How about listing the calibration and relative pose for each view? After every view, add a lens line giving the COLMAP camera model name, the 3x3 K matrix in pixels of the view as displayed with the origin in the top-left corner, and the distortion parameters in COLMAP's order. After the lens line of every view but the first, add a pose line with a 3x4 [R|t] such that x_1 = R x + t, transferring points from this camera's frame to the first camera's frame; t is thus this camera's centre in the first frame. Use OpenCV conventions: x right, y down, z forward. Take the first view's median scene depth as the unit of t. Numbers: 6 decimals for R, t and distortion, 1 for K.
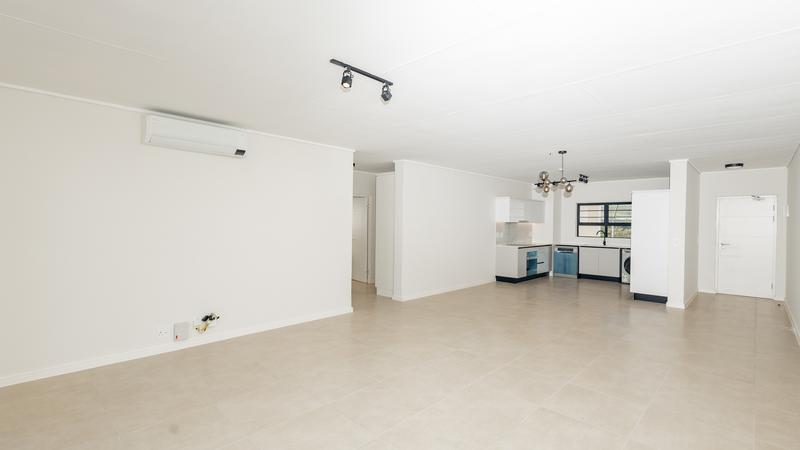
lens RADIAL K [[364.9, 0, 400.0], [0, 364.9, 225.0], [0, 0, 1]] dist [0.002075, 0.000035]
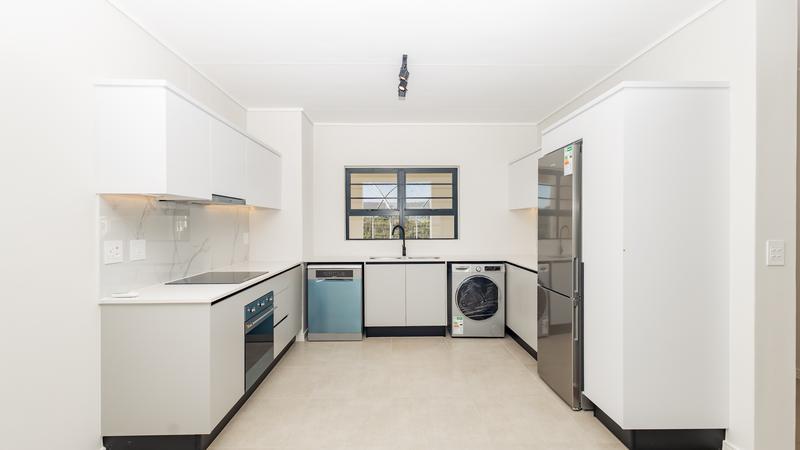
lens RADIAL K [[364.9, 0, 400.0], [0, 364.9, 225.0], [0, 0, 1]] dist [0.002075, 0.000035]
pose [[0.702547, -0.017688, 0.711418, 0.229104], [0.016038, 0.999831, 0.009021, 0.011144], [-0.711457, 0.005072, 0.702712, 0.705262]]
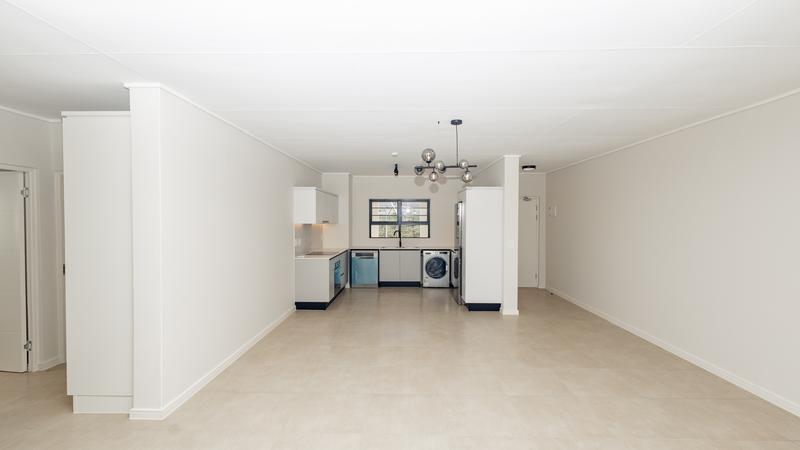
lens RADIAL K [[364.9, 0, 400.0], [0, 364.9, 225.0], [0, 0, 1]] dist [0.002075, 0.000035]
pose [[0.731214, -0.021884, 0.681797, -0.056474], [0.012596, 0.999748, 0.018580, -0.015502], [-0.682032, -0.004998, 0.731306, 0.361572]]
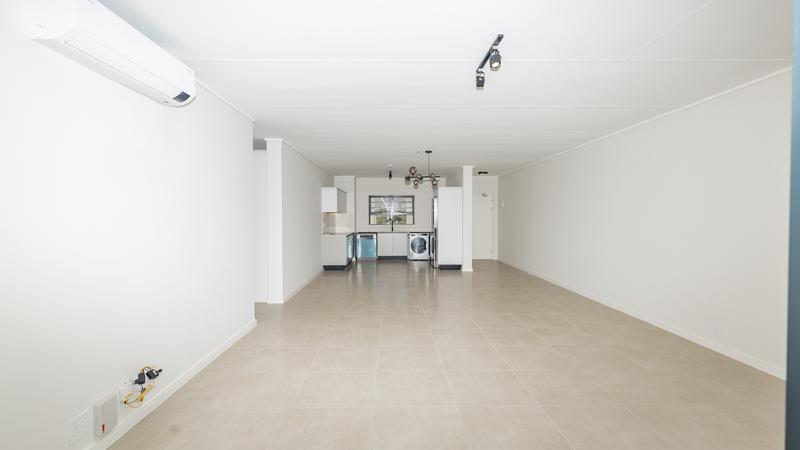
lens RADIAL K [[364.9, 0, 400.0], [0, 364.9, 225.0], [0, 0, 1]] dist [0.002075, 0.000035]
pose [[0.702326, -0.031817, 0.711144, -0.295927], [0.016898, 0.999464, 0.028029, 0.002568], [-0.711655, -0.007668, 0.702487, 0.141718]]
